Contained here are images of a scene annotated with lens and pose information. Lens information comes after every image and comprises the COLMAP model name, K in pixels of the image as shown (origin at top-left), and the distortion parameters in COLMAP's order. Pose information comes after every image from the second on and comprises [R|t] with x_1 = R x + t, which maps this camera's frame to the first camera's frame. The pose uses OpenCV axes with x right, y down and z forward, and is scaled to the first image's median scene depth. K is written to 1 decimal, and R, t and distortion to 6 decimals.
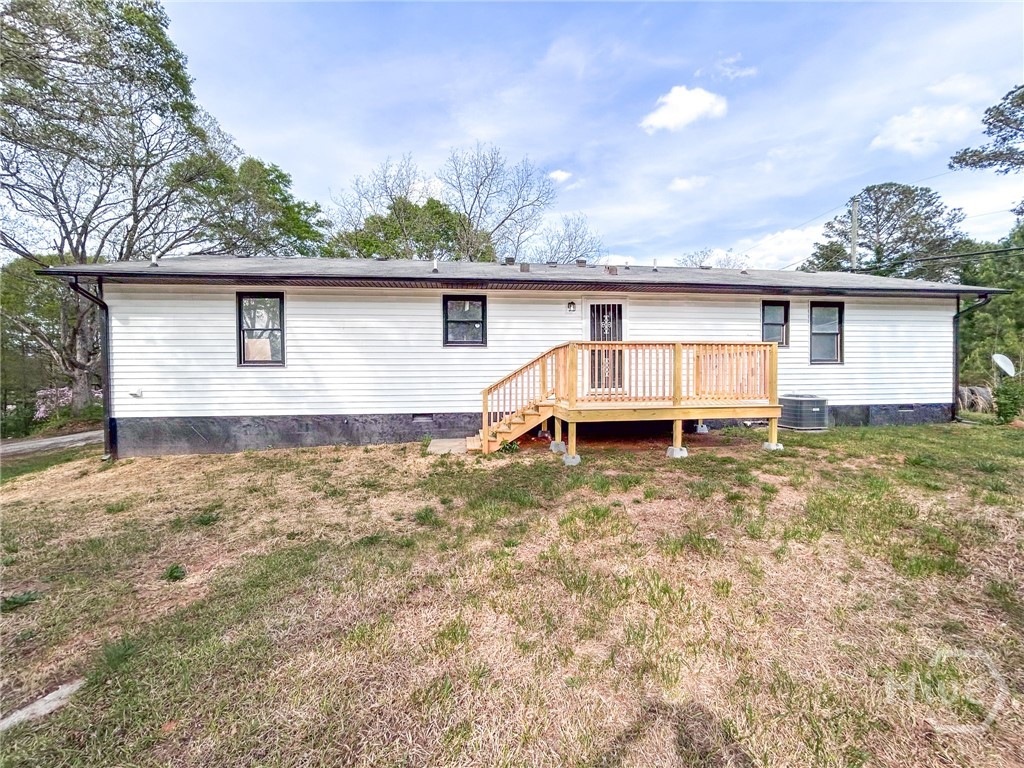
lens RADIAL K [[426.5, 0, 511.0], [0, 426.5, 373.4], [0, 0, 1]] dist [-0.022679, 0.009564]
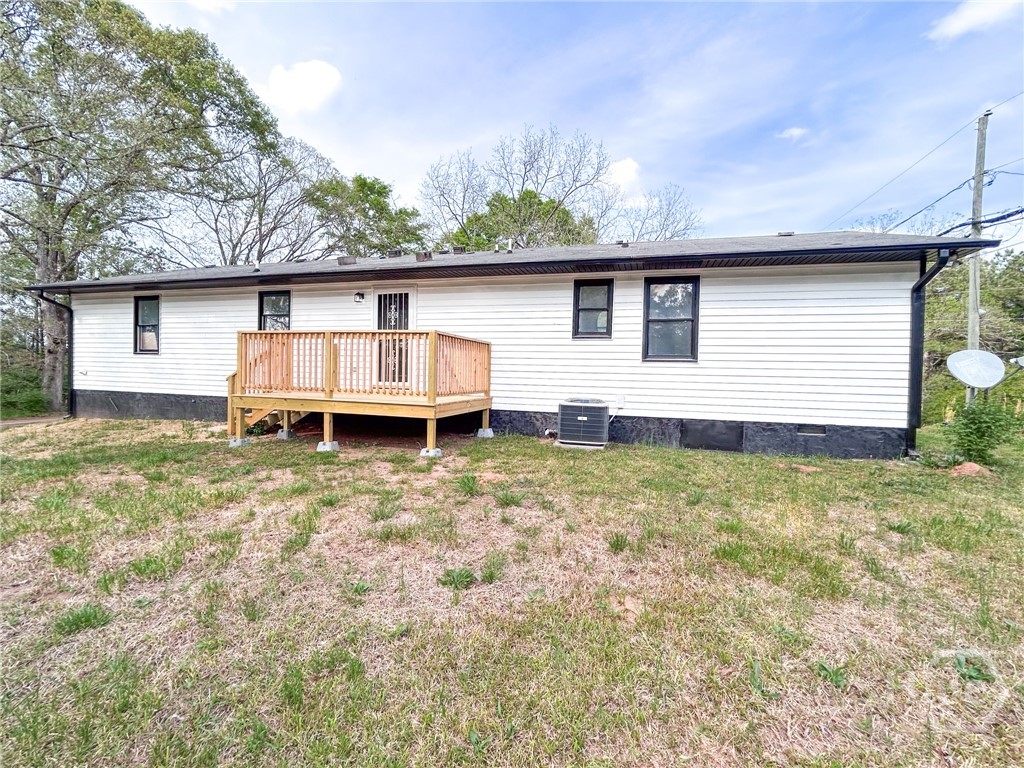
lens RADIAL K [[444.9, 0, 512.0], [0, 444.9, 384.0], [0, 0, 1]] dist [-0.007216, -0.000032]
pose [[0.918314, 0.038278, -0.393997, 0.862825], [-0.026973, 0.999051, 0.034193, -0.001552], [0.394932, -0.020773, 0.918475, 0.189340]]
